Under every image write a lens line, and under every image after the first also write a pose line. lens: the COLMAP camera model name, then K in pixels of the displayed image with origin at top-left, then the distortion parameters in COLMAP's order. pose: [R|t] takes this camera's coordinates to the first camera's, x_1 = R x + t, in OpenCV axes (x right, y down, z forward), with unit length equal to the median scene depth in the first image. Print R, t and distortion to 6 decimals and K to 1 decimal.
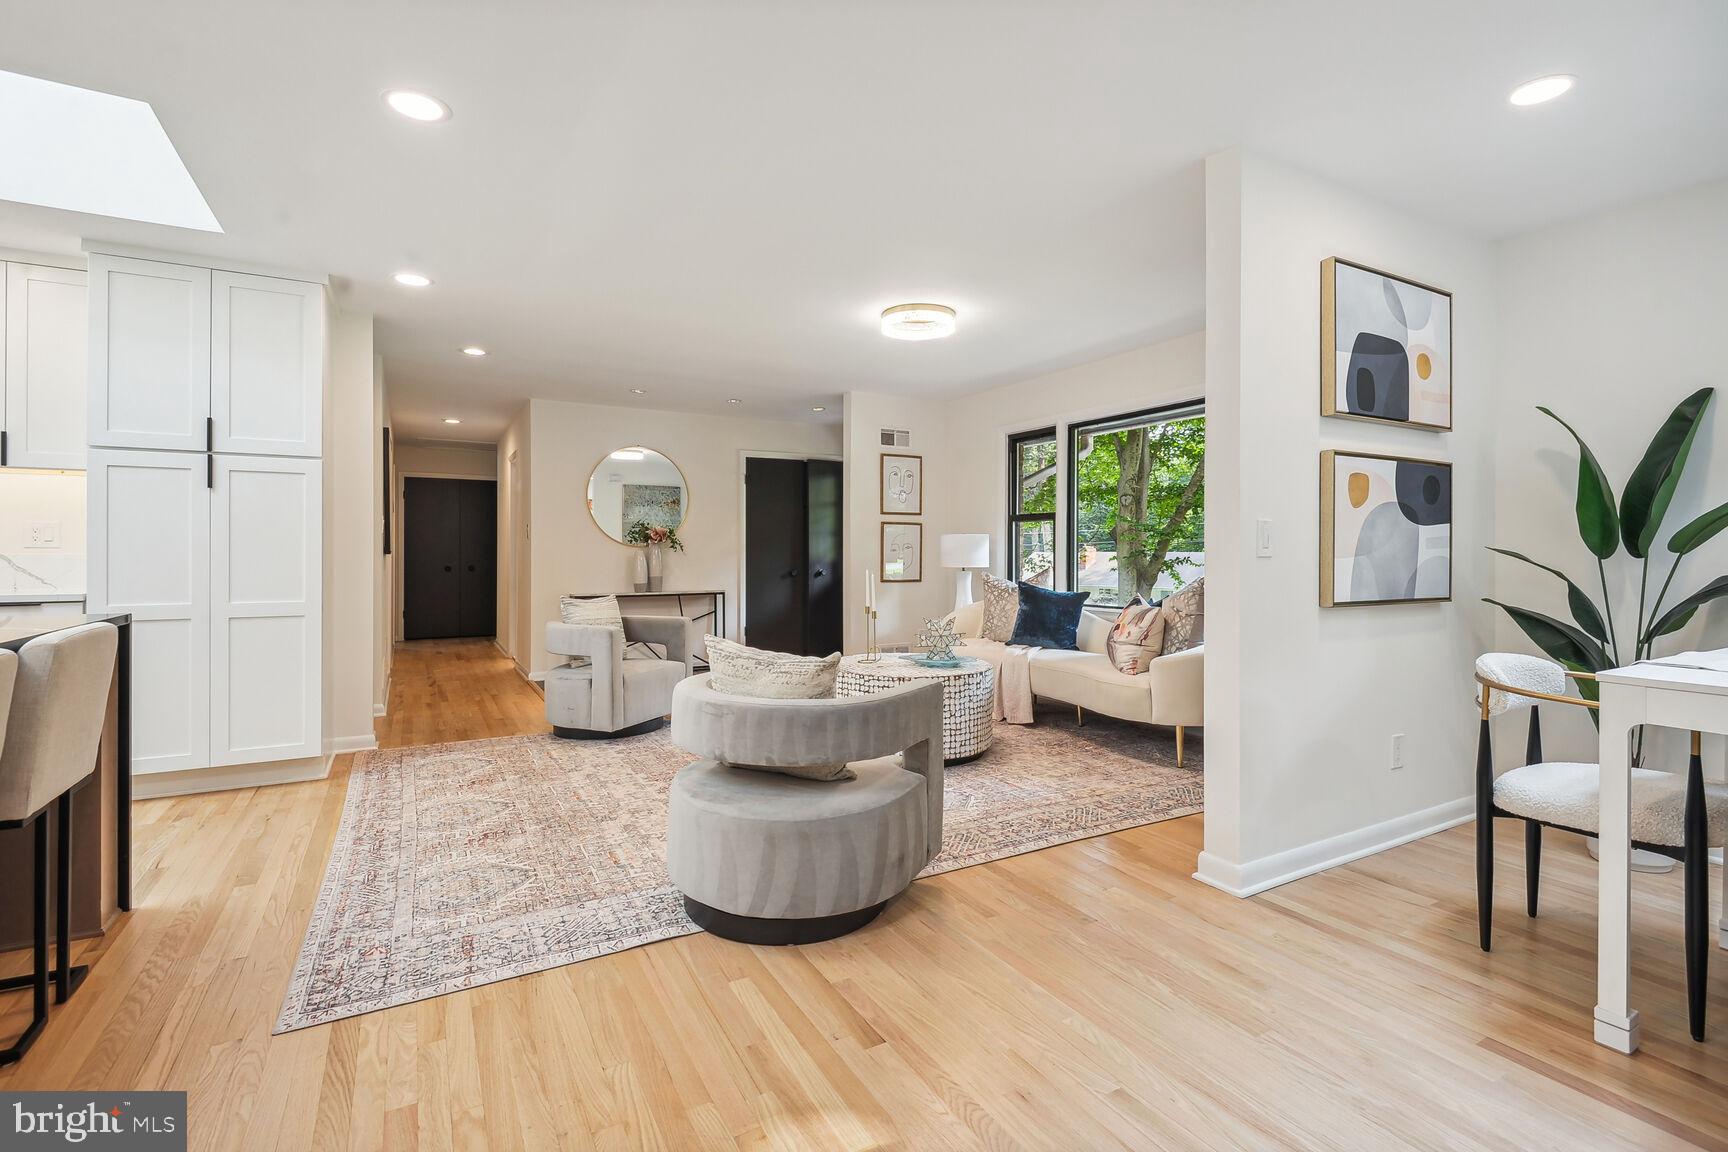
lens RADIAL K [[791.7, 0, 867.3], [0, 791.7, 549.1], [0, 0, 1]] dist [0.022242, -0.015895]
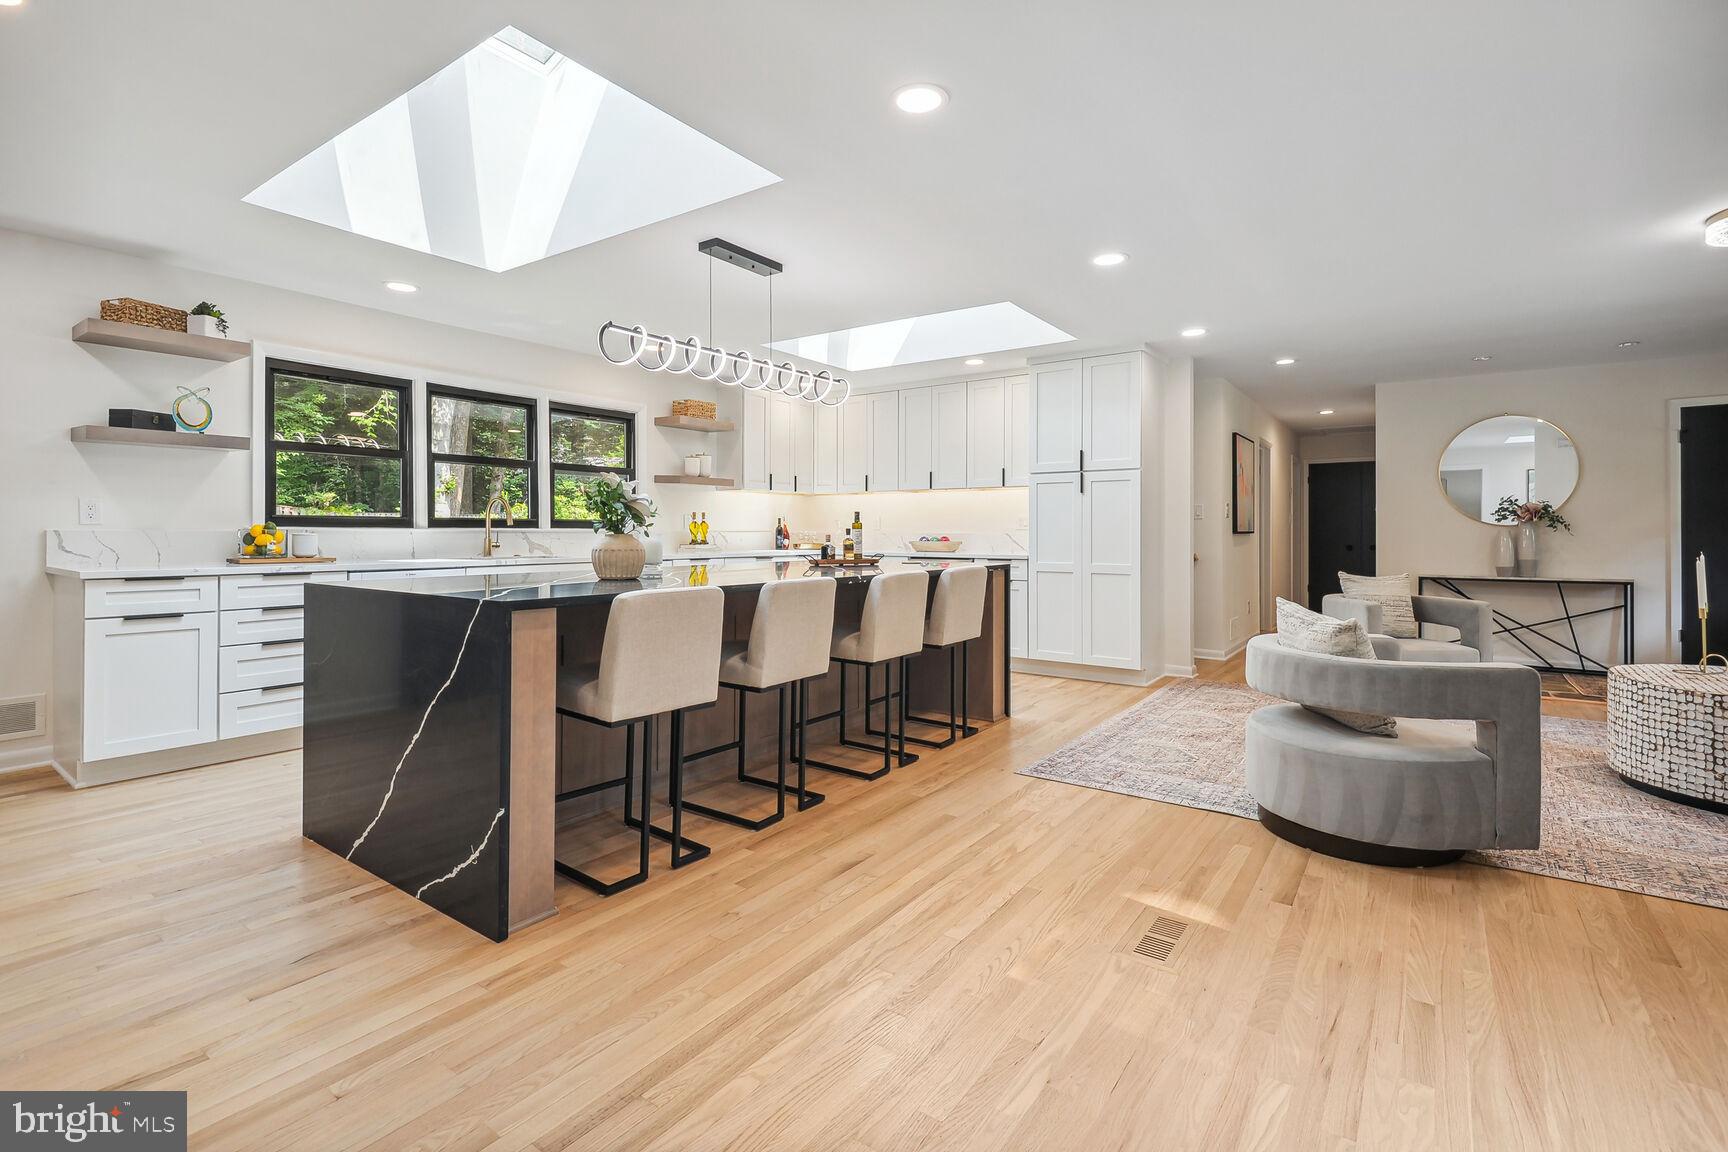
lens RADIAL K [[791.7, 0, 852.5], [0, 791.7, 528.1], [0, 0, 1]] dist [0.022242, -0.015895]
pose [[0.414235, -0.004306, -0.910160, 0.654975], [0.003284, 0.999989, -0.003236, -0.001107], [0.910164, -0.001648, 0.414244, -0.143102]]
